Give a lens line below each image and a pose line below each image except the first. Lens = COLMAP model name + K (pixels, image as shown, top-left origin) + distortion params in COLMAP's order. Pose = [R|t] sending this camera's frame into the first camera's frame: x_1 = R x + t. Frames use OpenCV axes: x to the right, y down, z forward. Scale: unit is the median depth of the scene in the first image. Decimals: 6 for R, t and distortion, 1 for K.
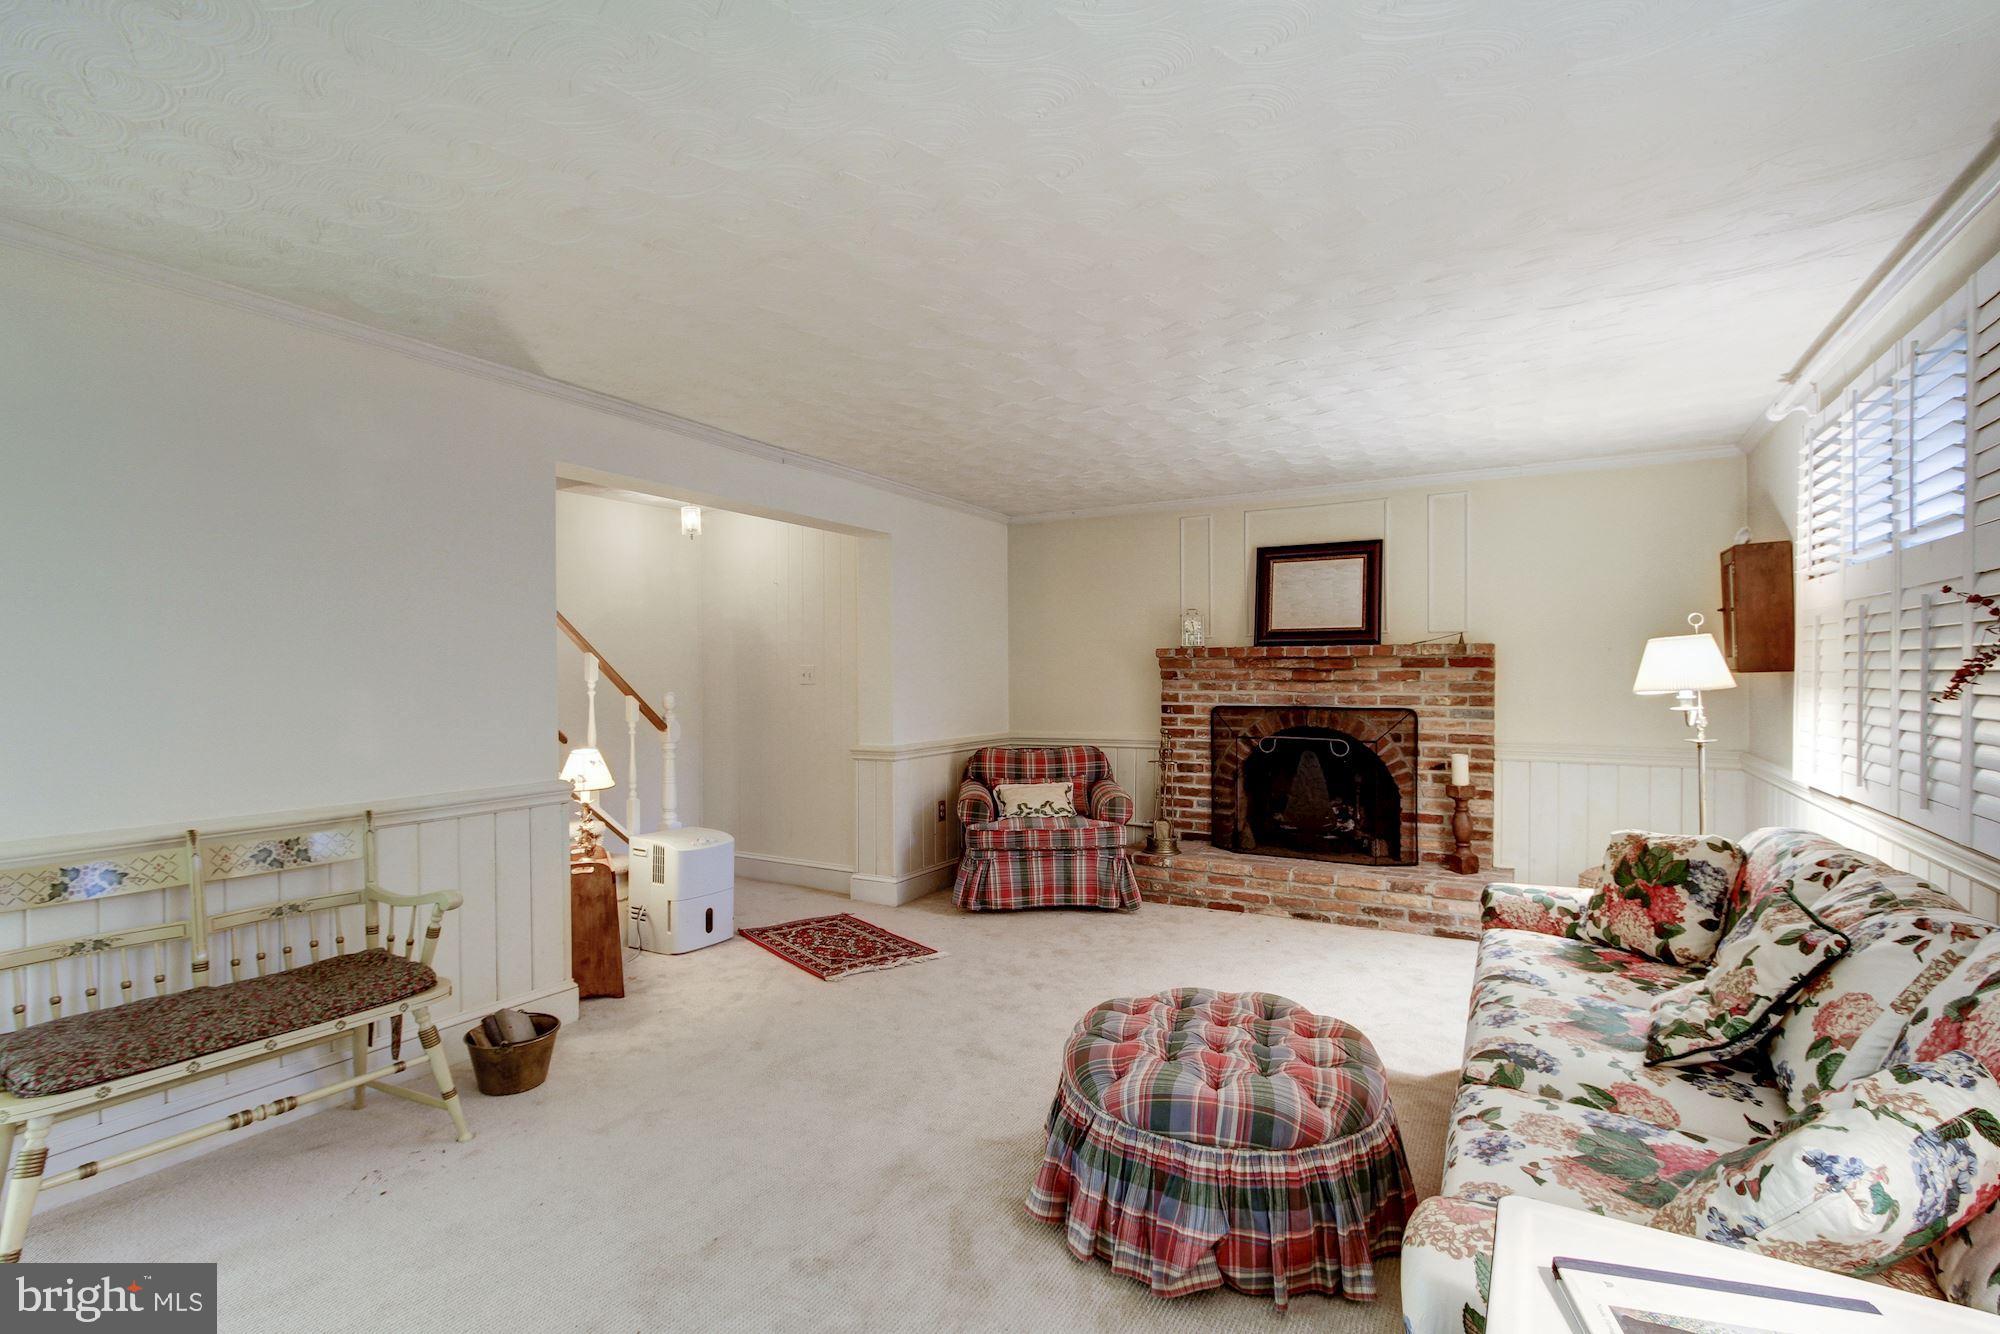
lens RADIAL K [[924.3, 0, 1003.4], [0, 924.3, 676.0], [0, 0, 1]] dist [-0.000602, 0.000399]
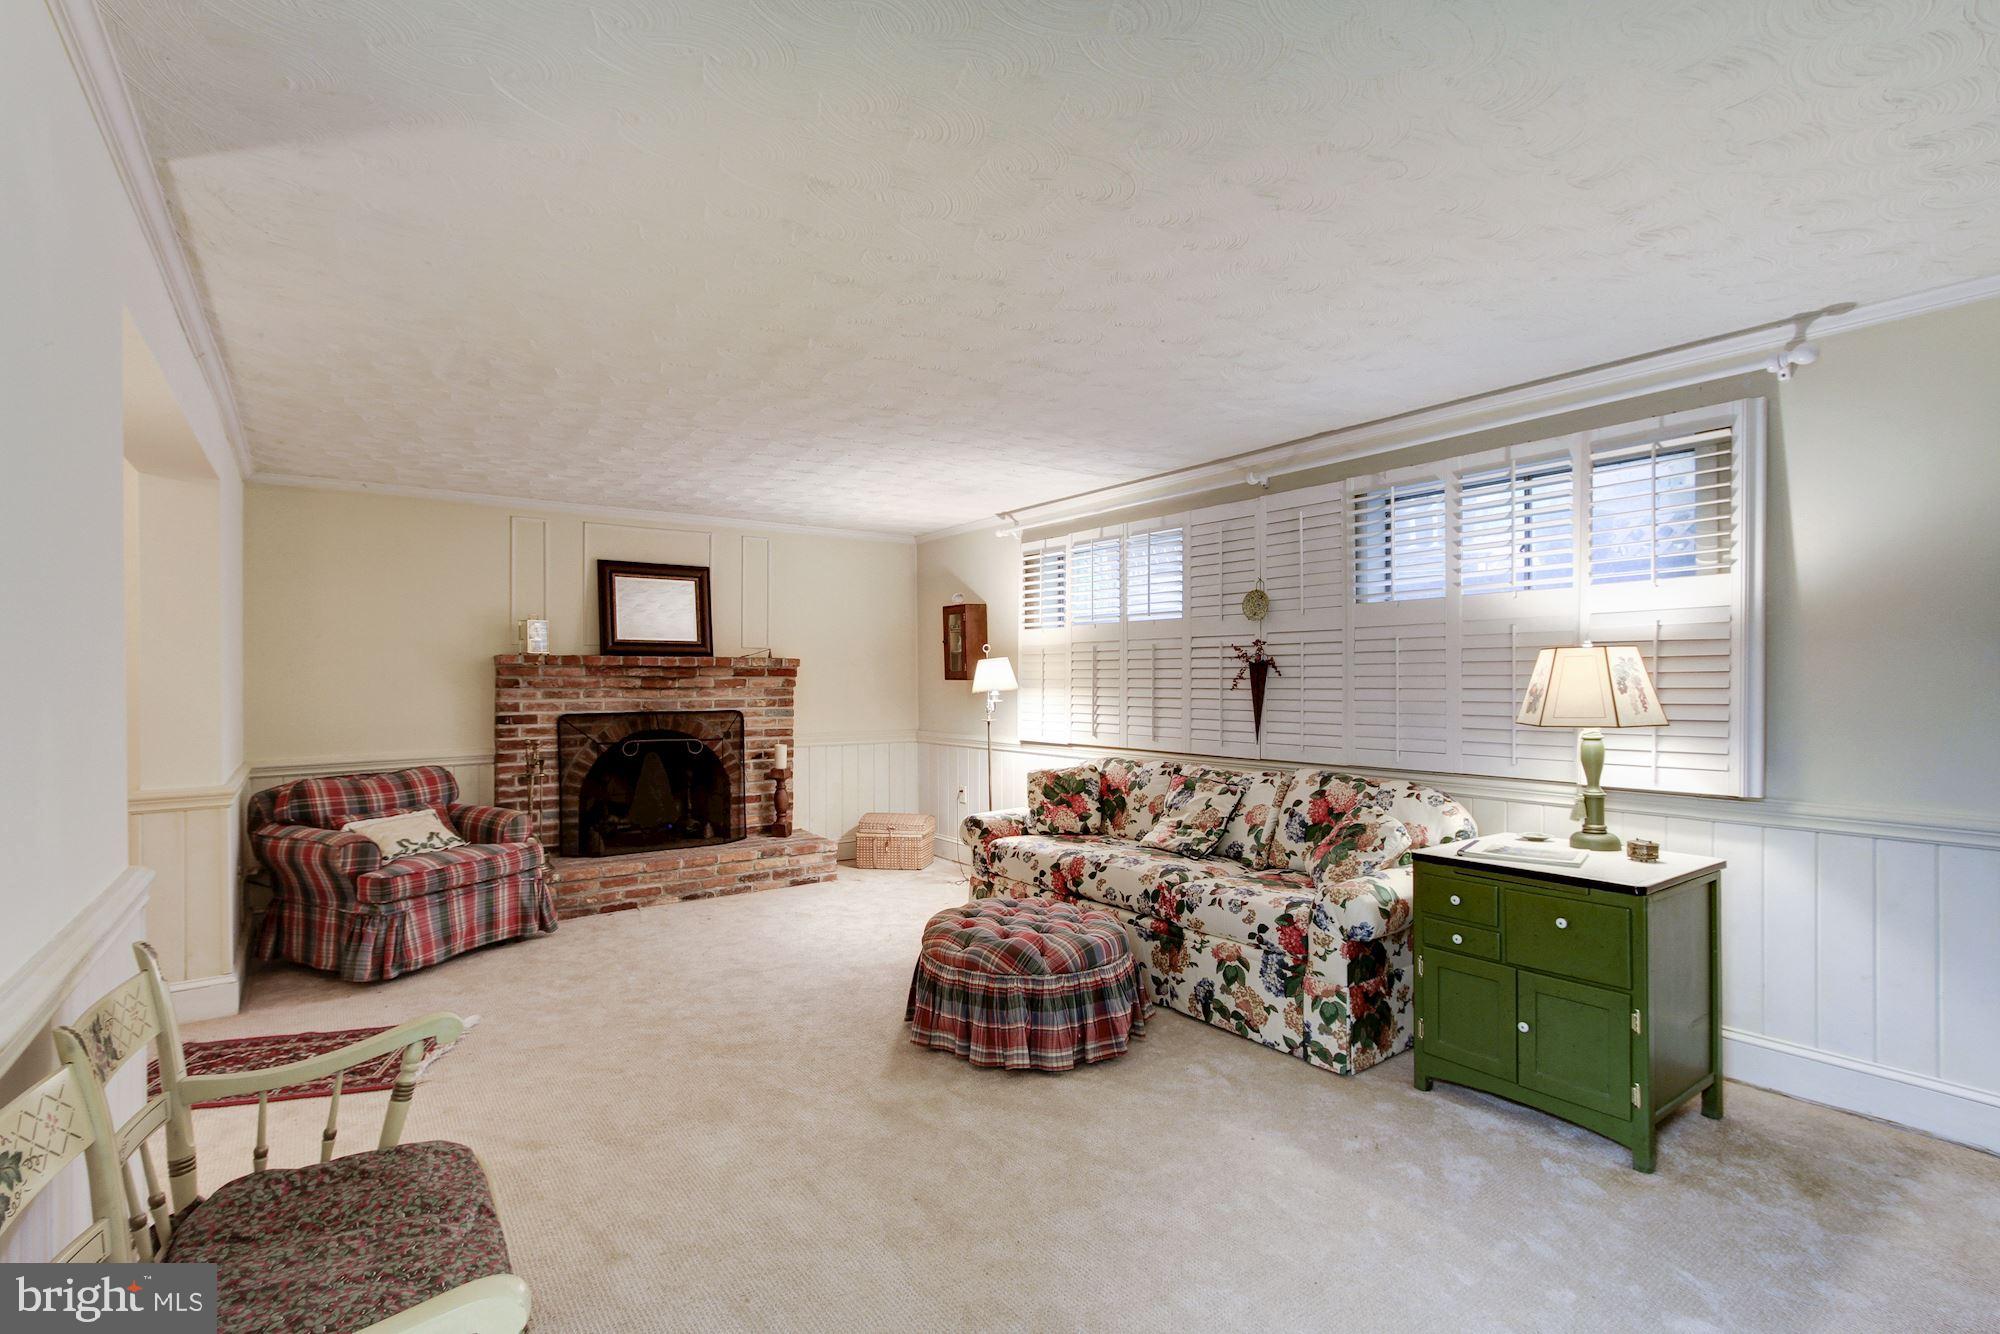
lens RADIAL K [[927.8, 0, 985.1], [0, 927.8, 676.9], [0, 0, 1]] dist [-0.003522, 0.000017]
pose [[0.417575, 0.005701, 0.908625, -0.528899], [0.005185, 0.999949, -0.008657, 0.003758], [-0.908628, 0.008326, 0.417524, 0.195369]]
